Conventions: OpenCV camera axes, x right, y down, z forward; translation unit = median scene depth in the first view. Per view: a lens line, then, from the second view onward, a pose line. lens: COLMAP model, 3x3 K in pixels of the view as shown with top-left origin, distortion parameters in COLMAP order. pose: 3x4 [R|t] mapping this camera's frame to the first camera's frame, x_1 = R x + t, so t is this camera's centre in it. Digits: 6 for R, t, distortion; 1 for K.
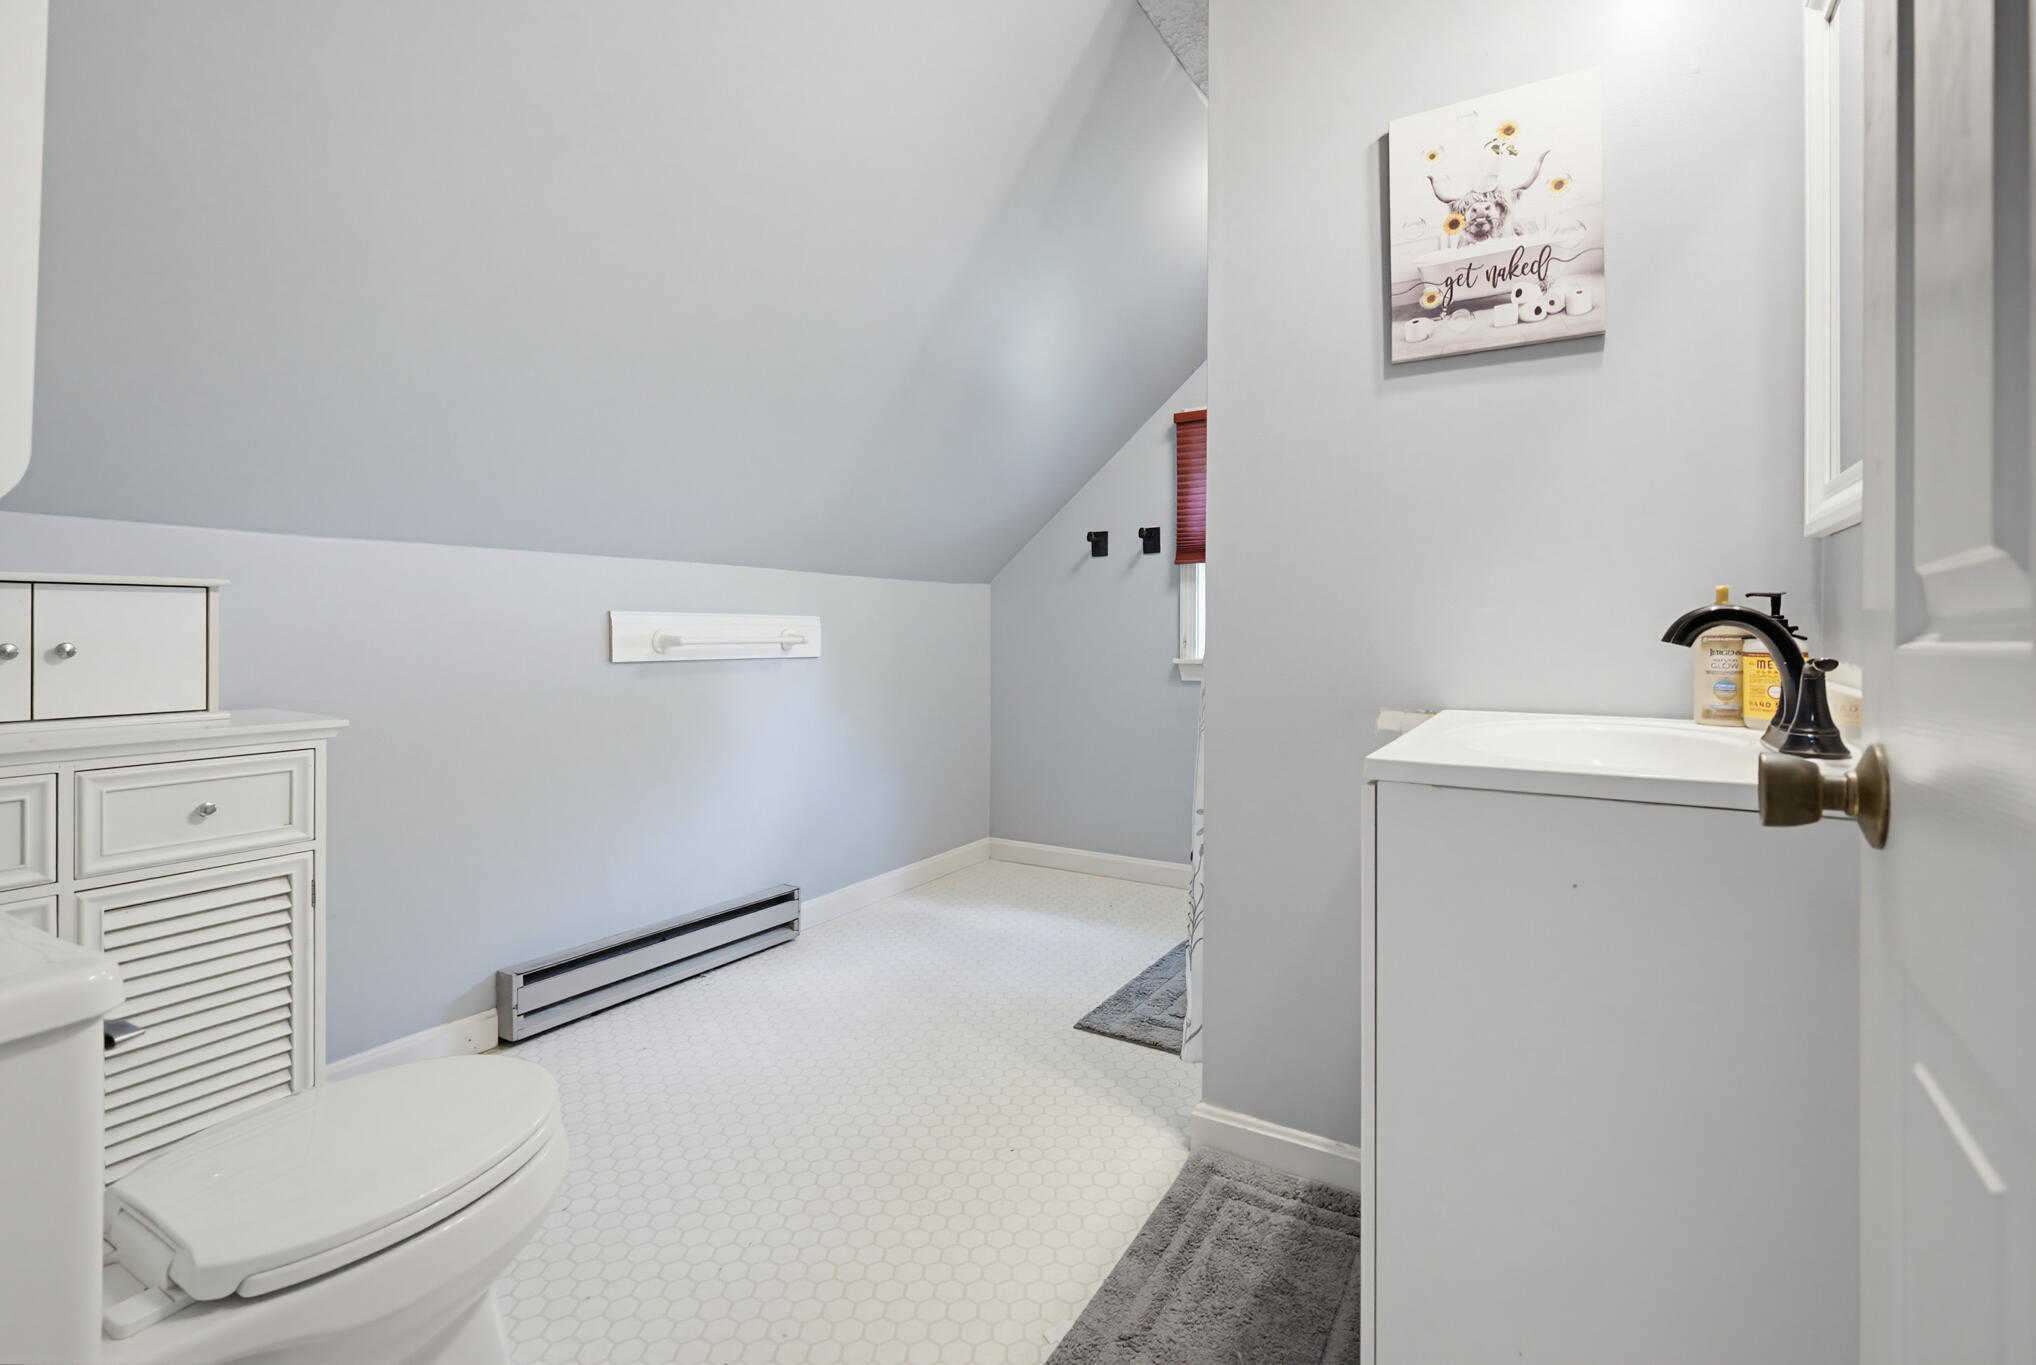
lens RADIAL K [[905.3, 0, 1019.5], [0, 905.3, 656.8], [0, 0, 1]] dist [-0.000518, -0.000014]
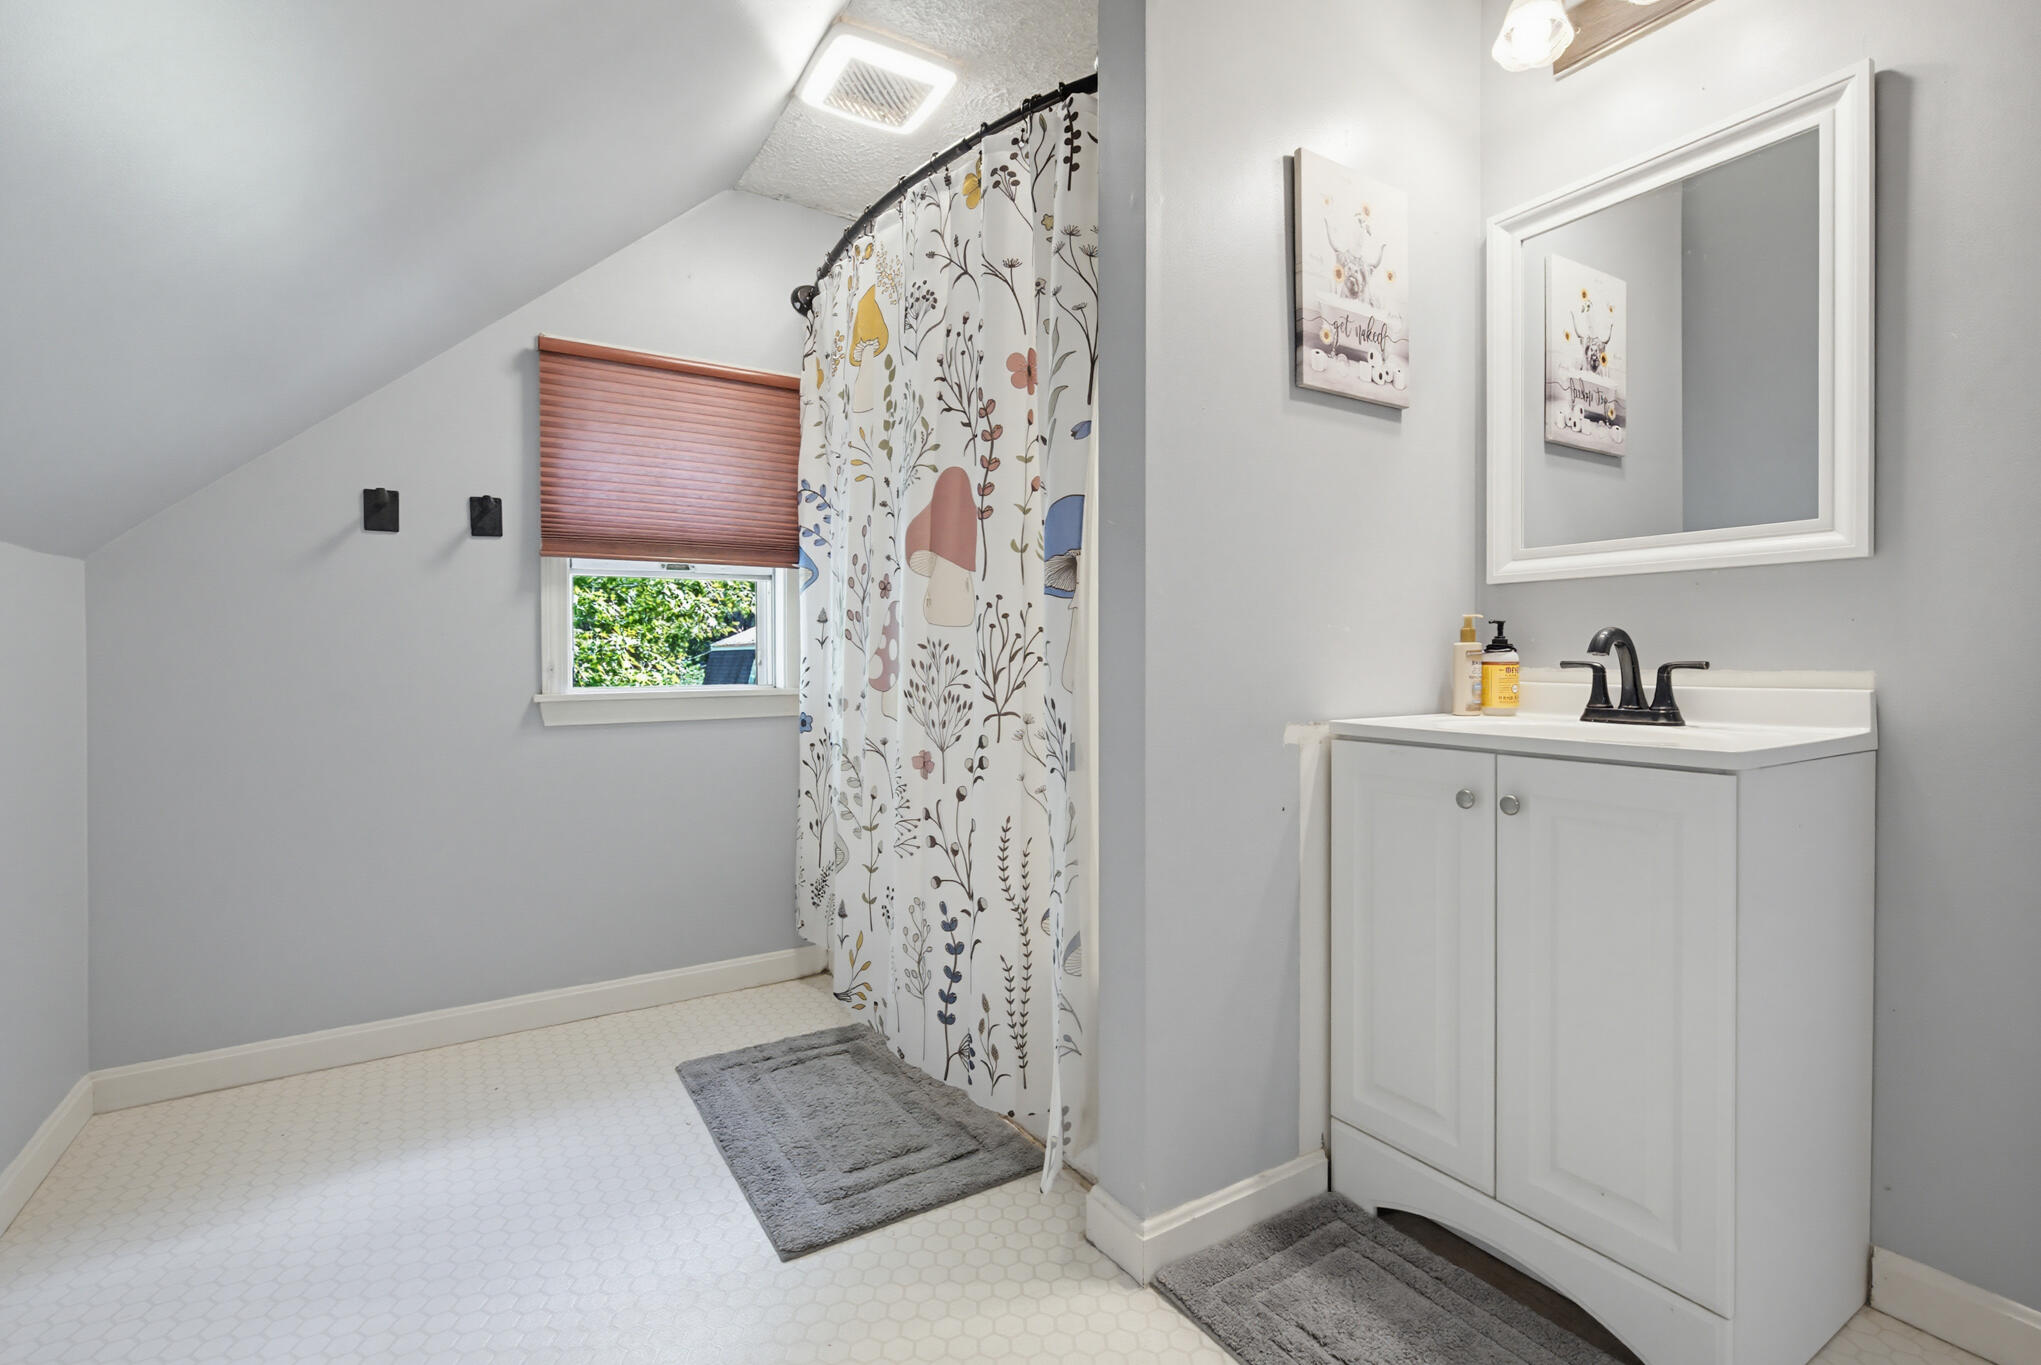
lens RADIAL K [[936.9, 0, 1020.5], [0, 936.9, 682.5], [0, 0, 1]] dist [0.004419, 0.000580]
pose [[0.445010, -0.023489, 0.895217, -0.712366], [0.030346, 0.999477, 0.011139, -0.009748], [-0.895011, 0.022210, 0.445490, 0.846977]]
